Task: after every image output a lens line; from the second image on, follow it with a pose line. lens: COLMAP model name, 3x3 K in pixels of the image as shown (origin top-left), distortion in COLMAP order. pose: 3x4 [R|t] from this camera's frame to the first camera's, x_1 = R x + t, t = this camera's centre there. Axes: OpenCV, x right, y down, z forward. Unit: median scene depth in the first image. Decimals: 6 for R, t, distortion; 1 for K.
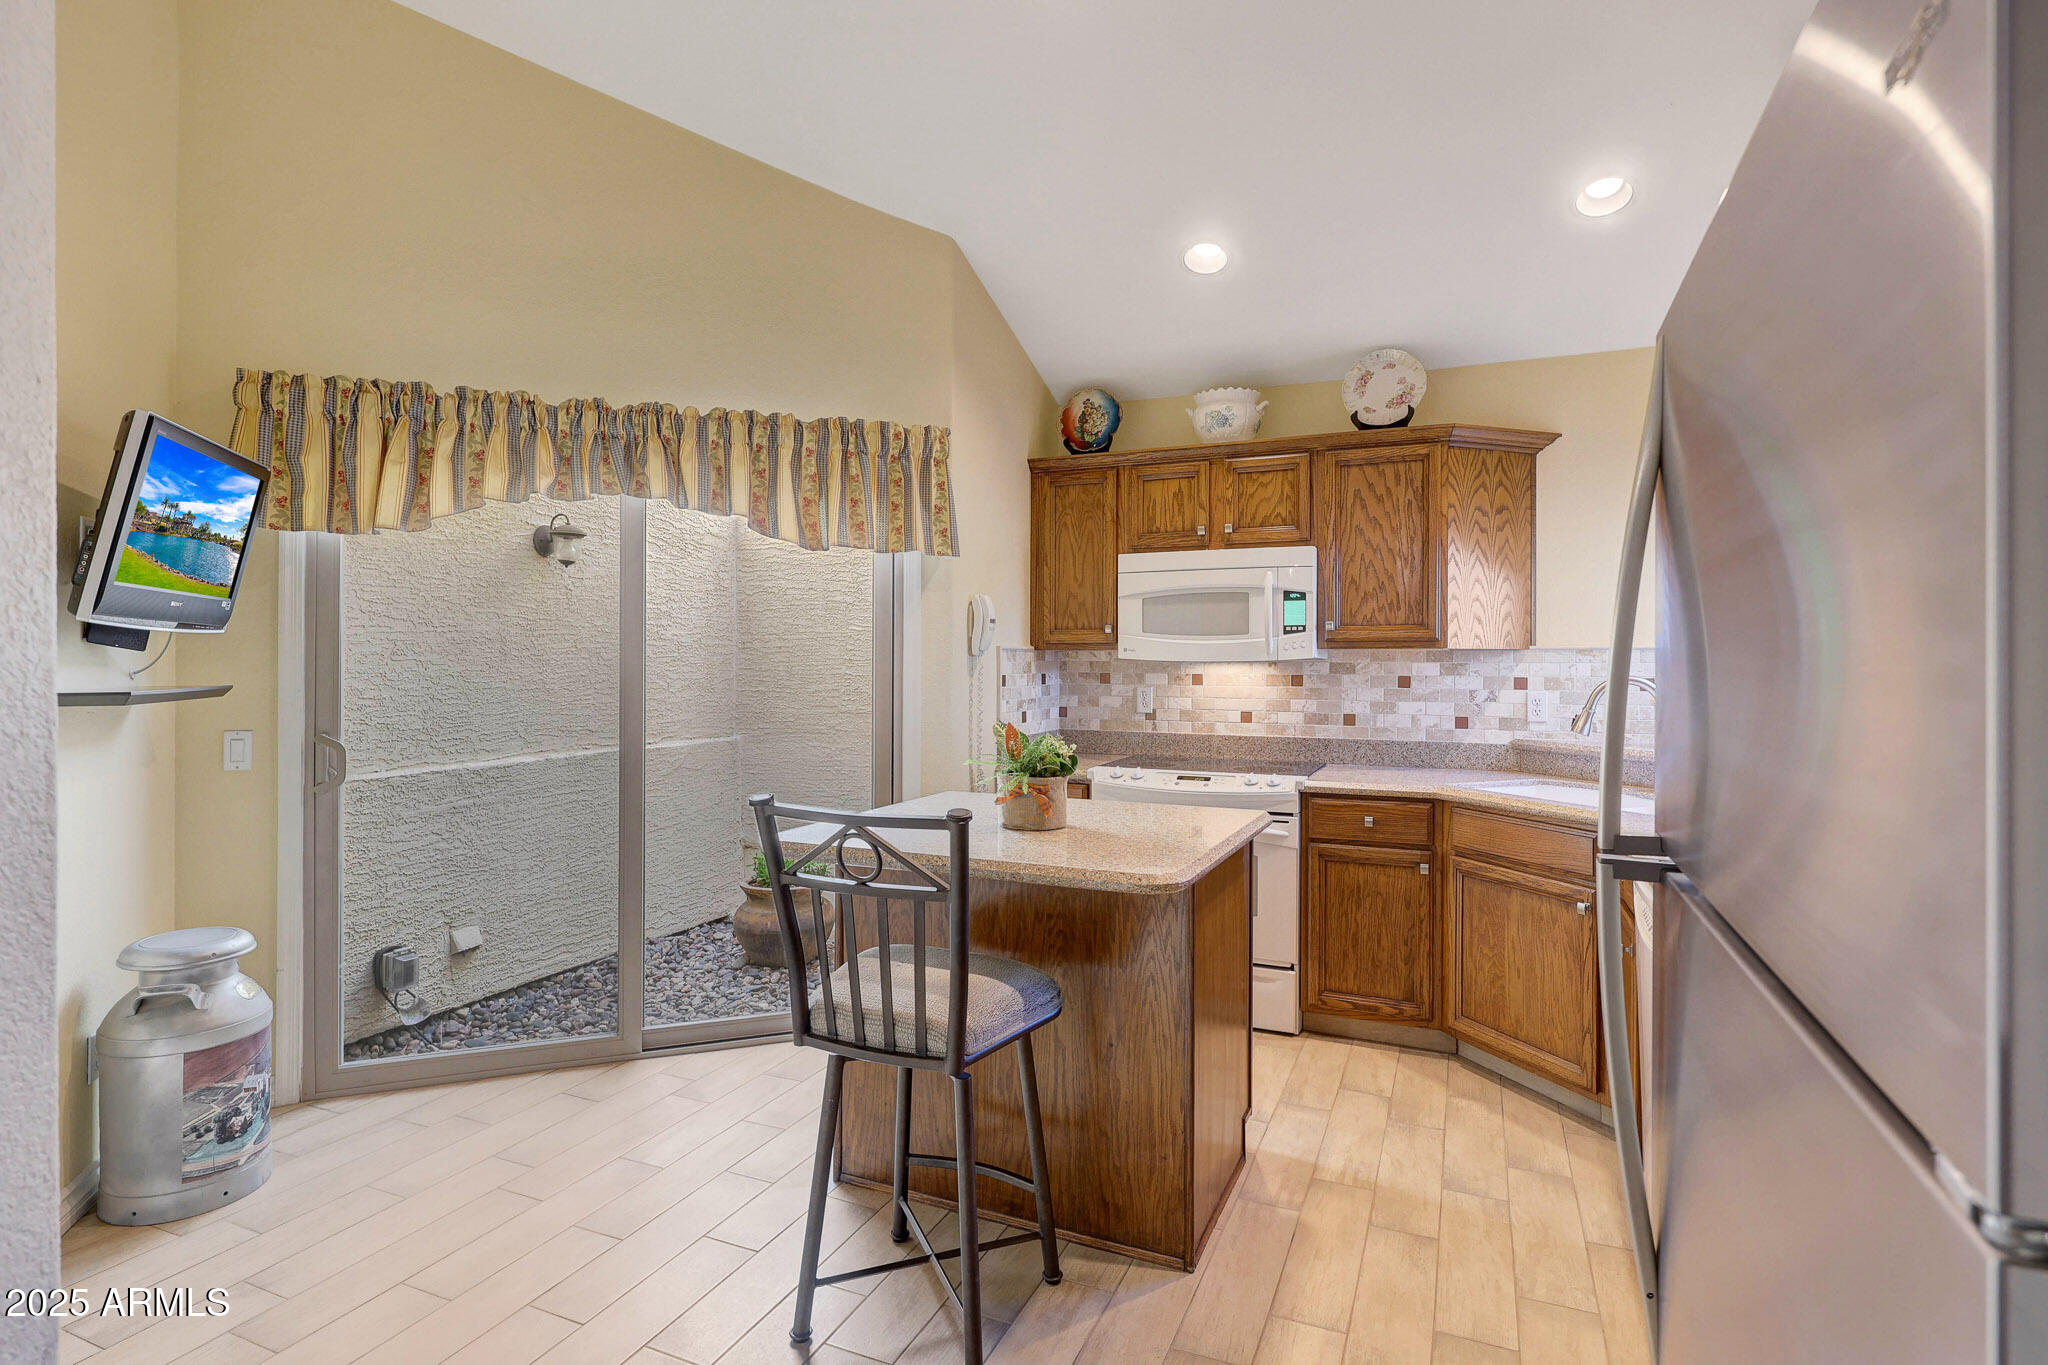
lens RADIAL K [[1036.6, 0, 1026.2], [0, 1036.6, 663.8], [0, 0, 1]] dist [-0.000228, 0.000206]
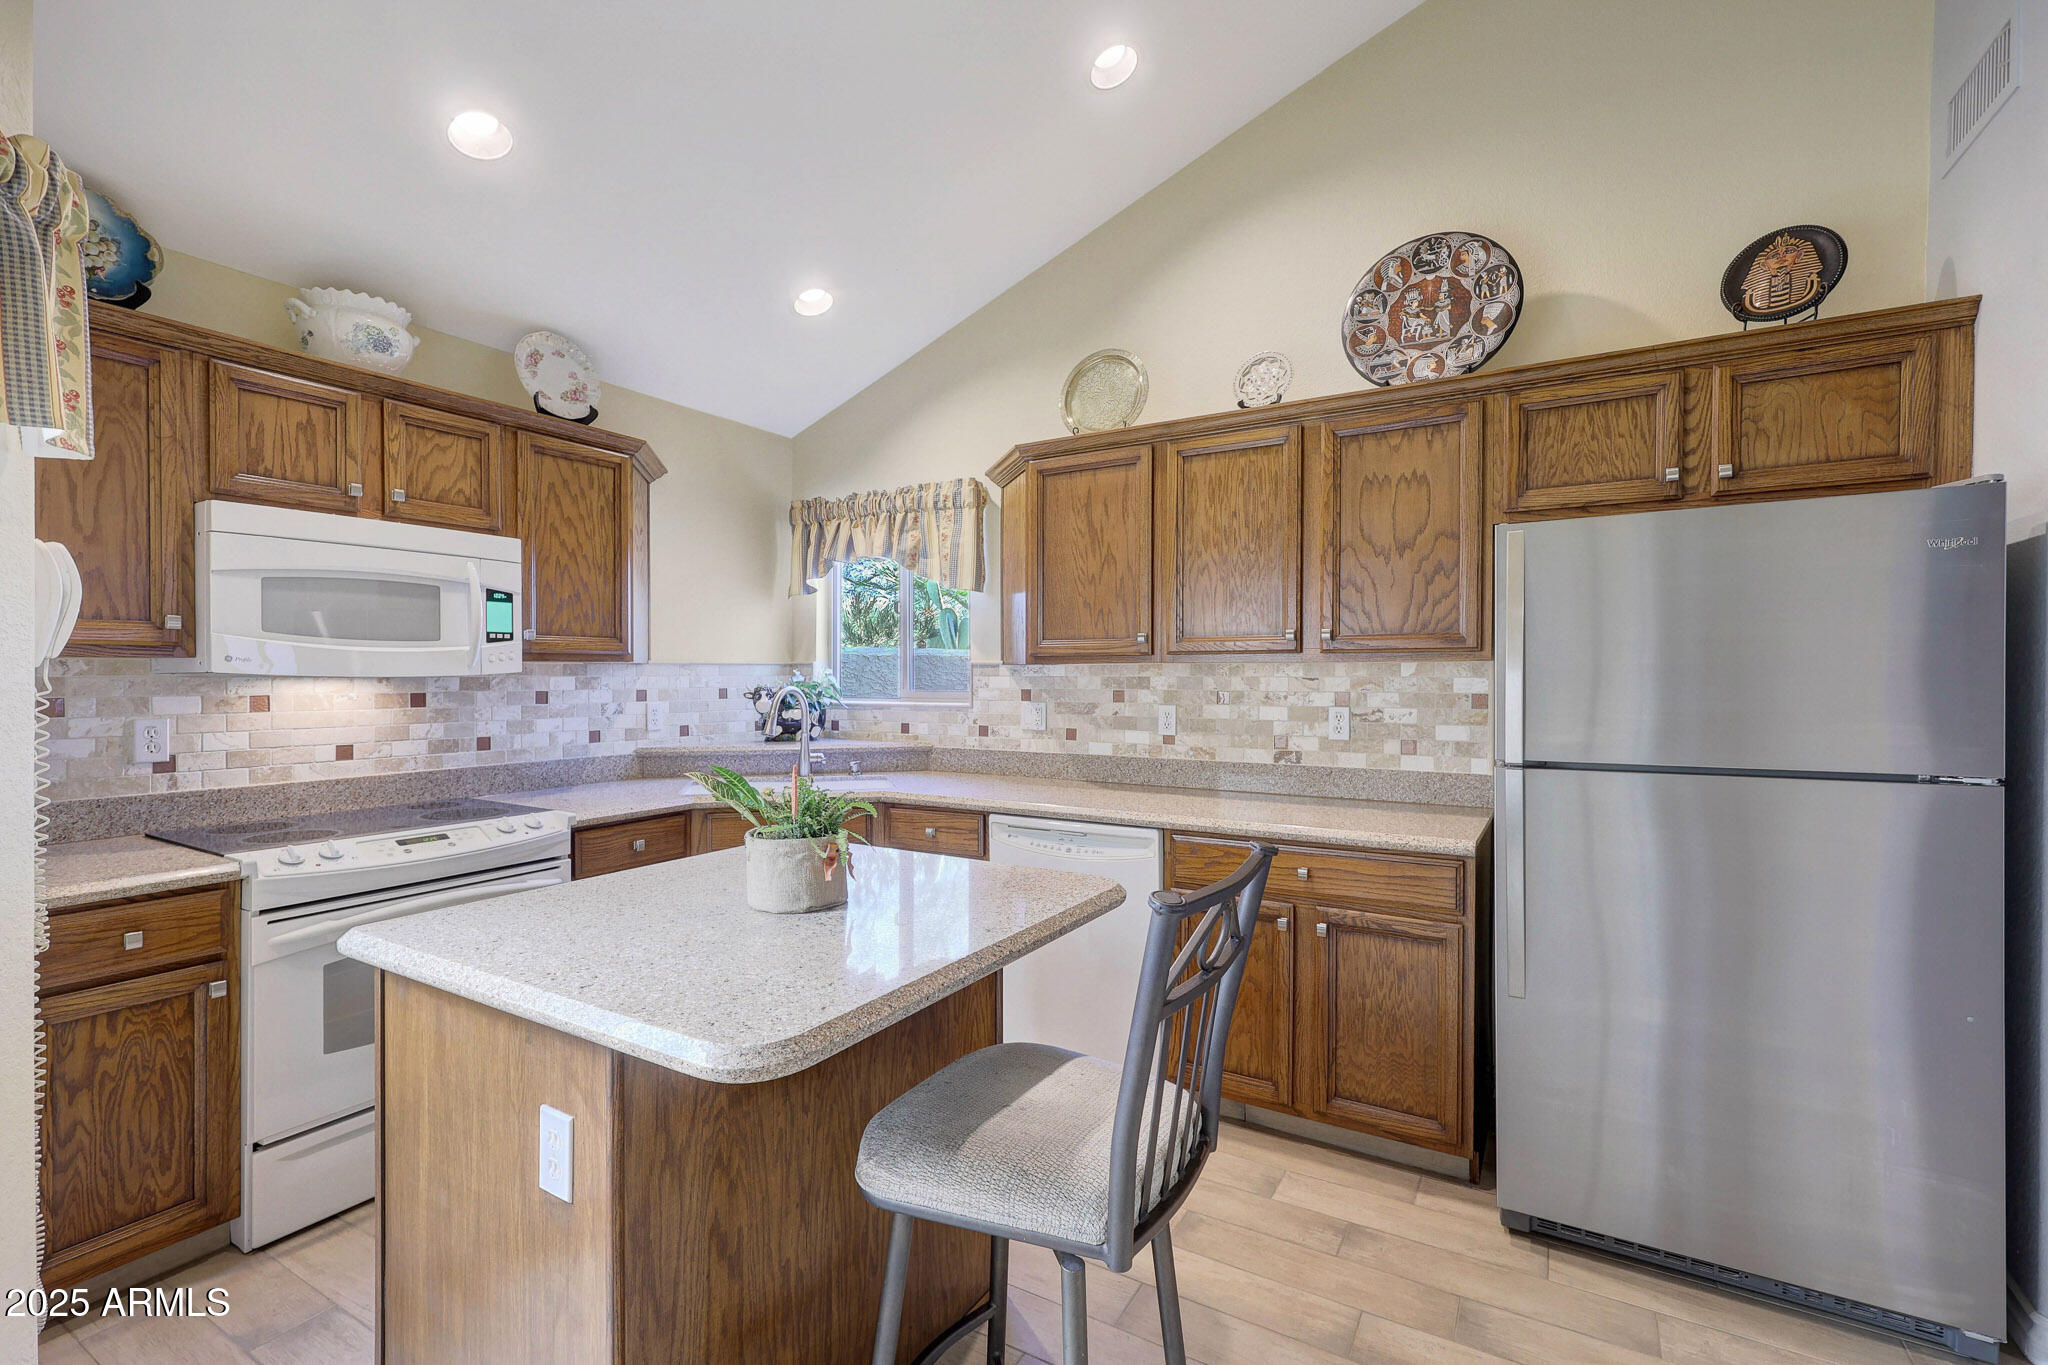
lens RADIAL K [[889.3, 0, 1024.0], [0, 889.3, 682.5], [0, 0, 1]] dist [-0.000875, -0.000164]
pose [[0.134614, -0.013166, 0.990811, -0.370888], [0.001985, 0.999913, 0.013017, -0.005580], [-0.990896, 0.000215, 0.134628, 0.477007]]
